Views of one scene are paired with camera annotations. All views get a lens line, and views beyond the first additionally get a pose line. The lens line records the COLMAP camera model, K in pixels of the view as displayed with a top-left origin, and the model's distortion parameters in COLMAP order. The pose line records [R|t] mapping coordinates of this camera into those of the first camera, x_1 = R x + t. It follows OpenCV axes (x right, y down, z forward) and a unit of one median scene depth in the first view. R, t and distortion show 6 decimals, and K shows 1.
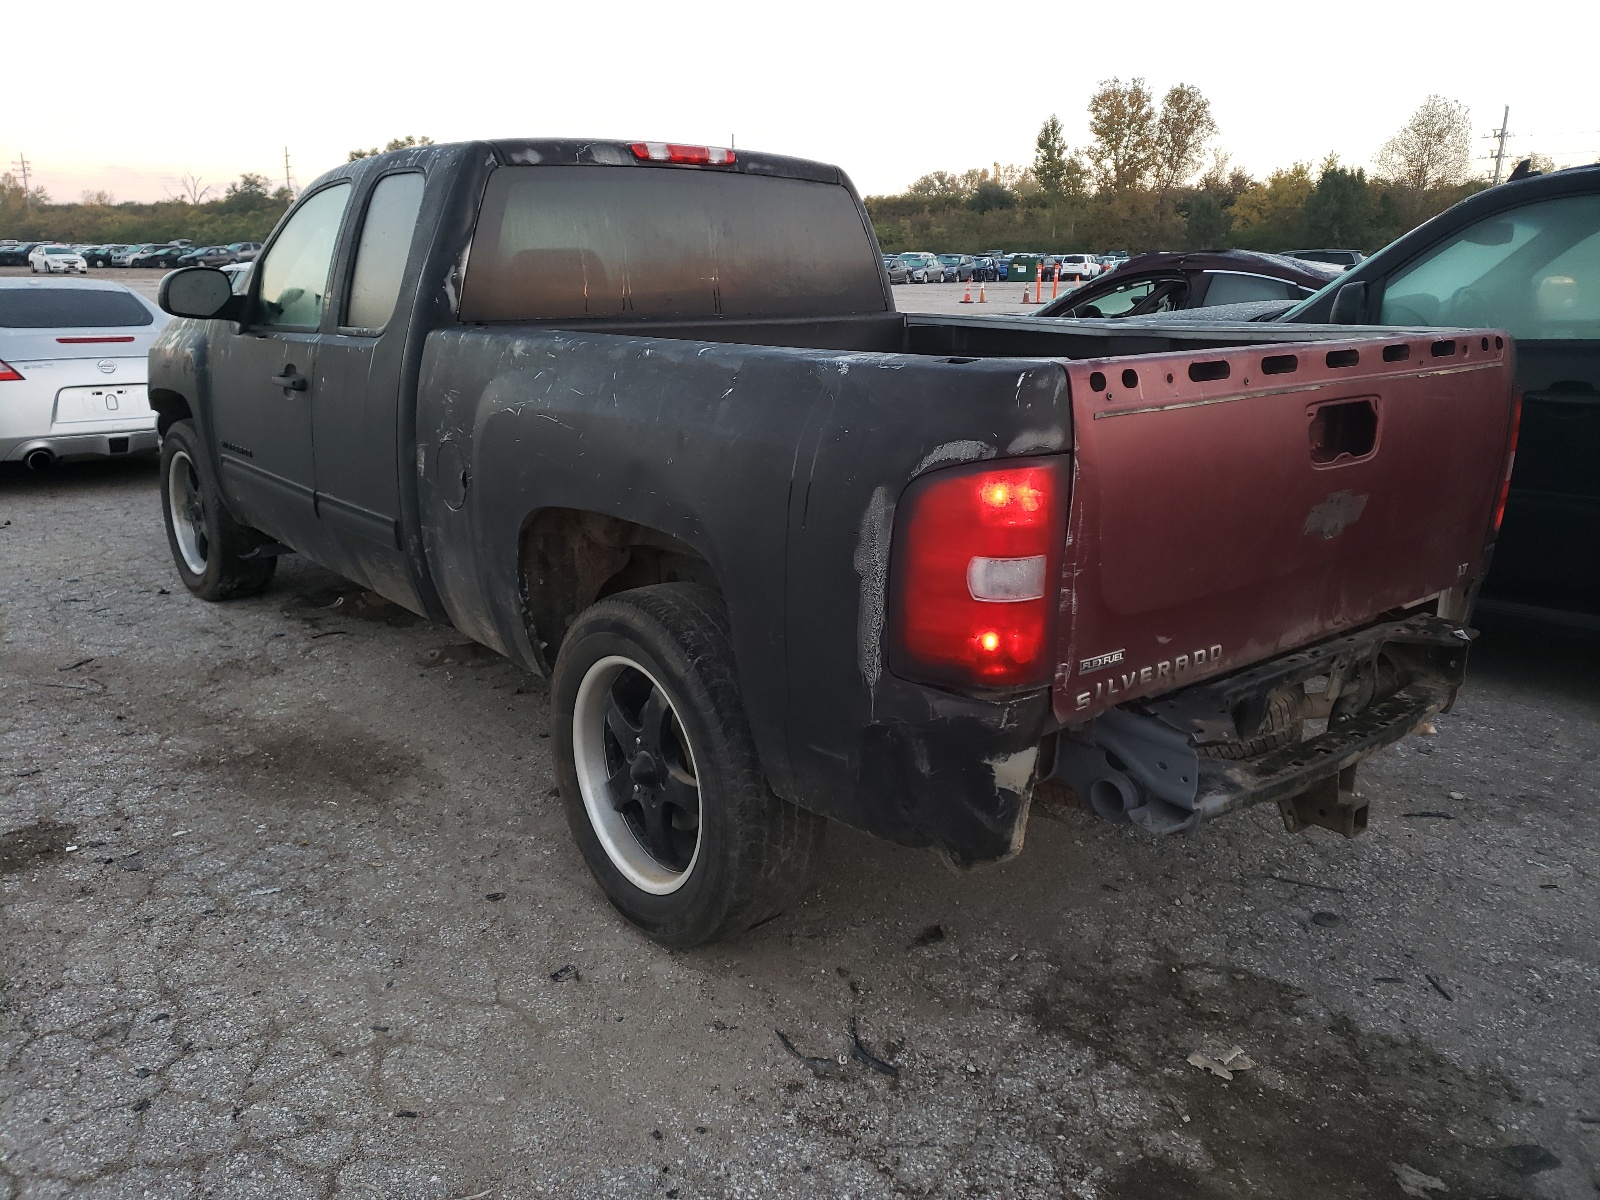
lens RADIAL K [[1230.0, 0, 796.6], [0, 1230.0, 592.0], [0, 0, 1]] dist [0.053811, -0.035906]
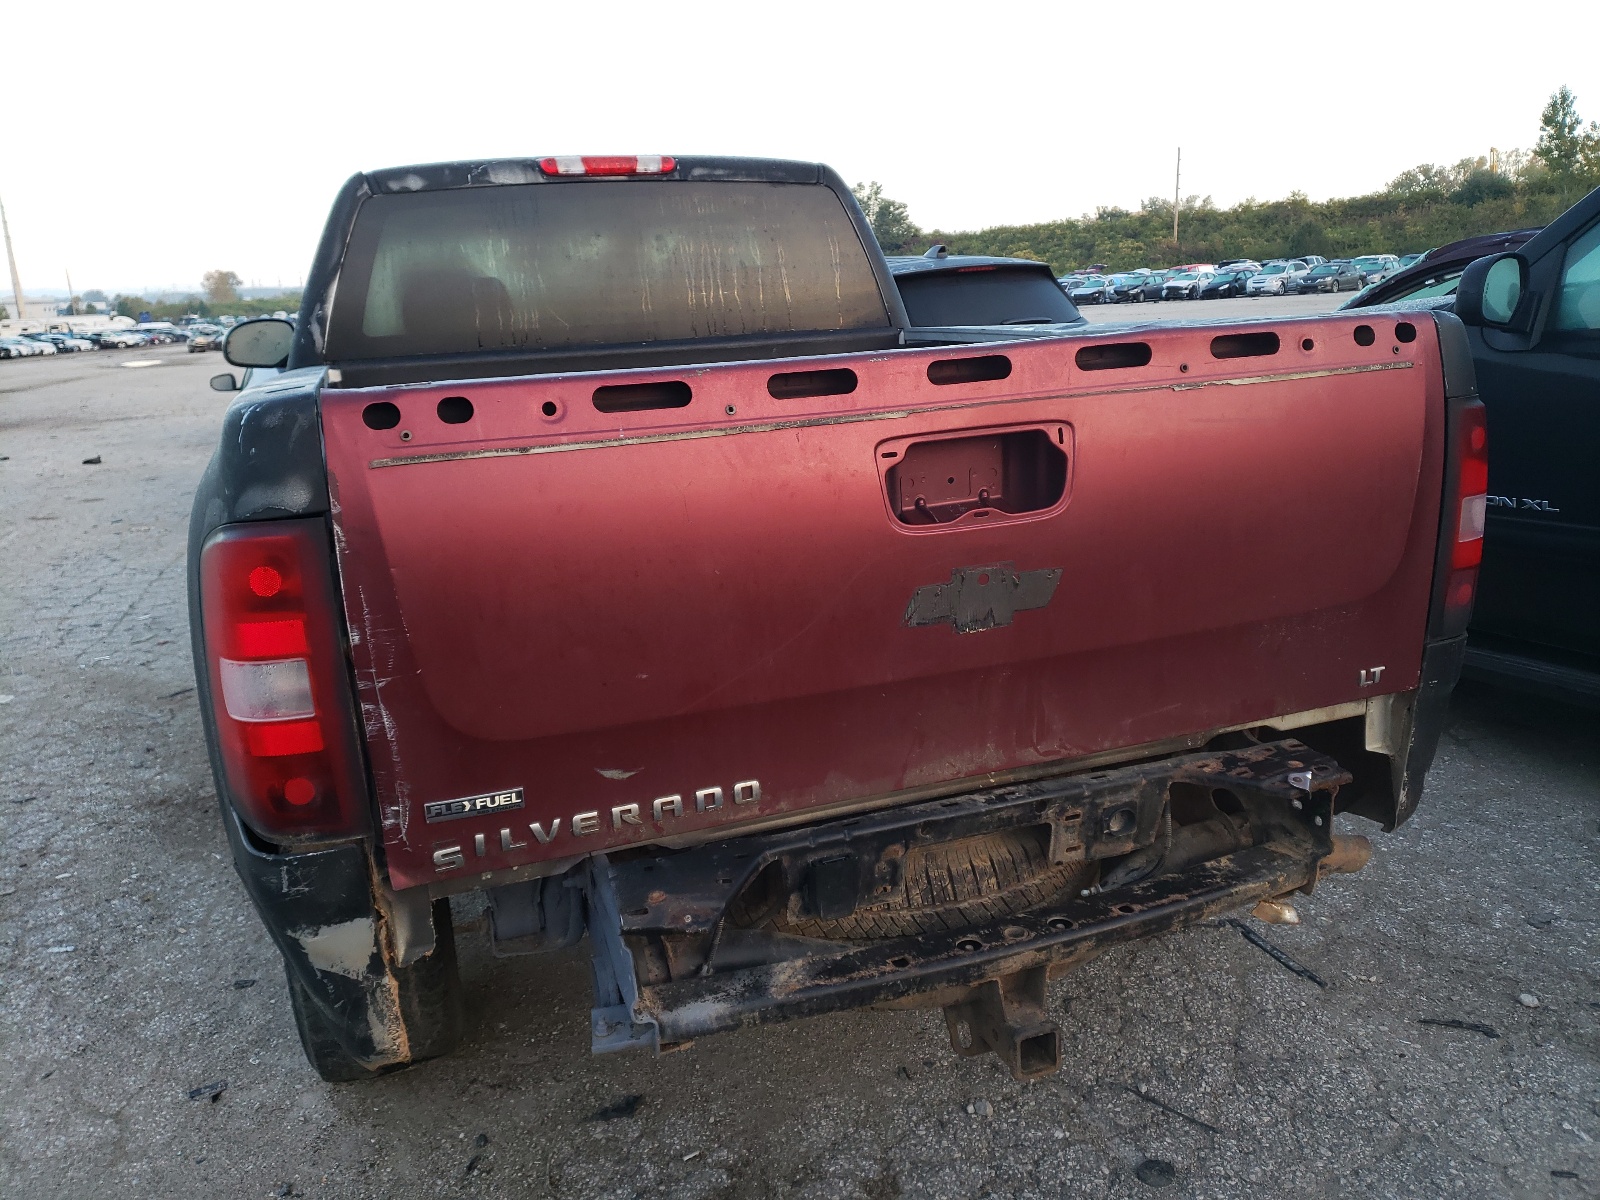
lens RADIAL K [[1230.0, 0, 803.7], [0, 1230.0, 596.6], [0, 0, 1]] dist [0.053811, -0.035906]
pose [[0.940520, 0.022437, -0.338996, 0.387694], [-0.028965, 0.999479, -0.014207, -0.034501], [0.338500, 0.023181, 0.940681, 0.225761]]
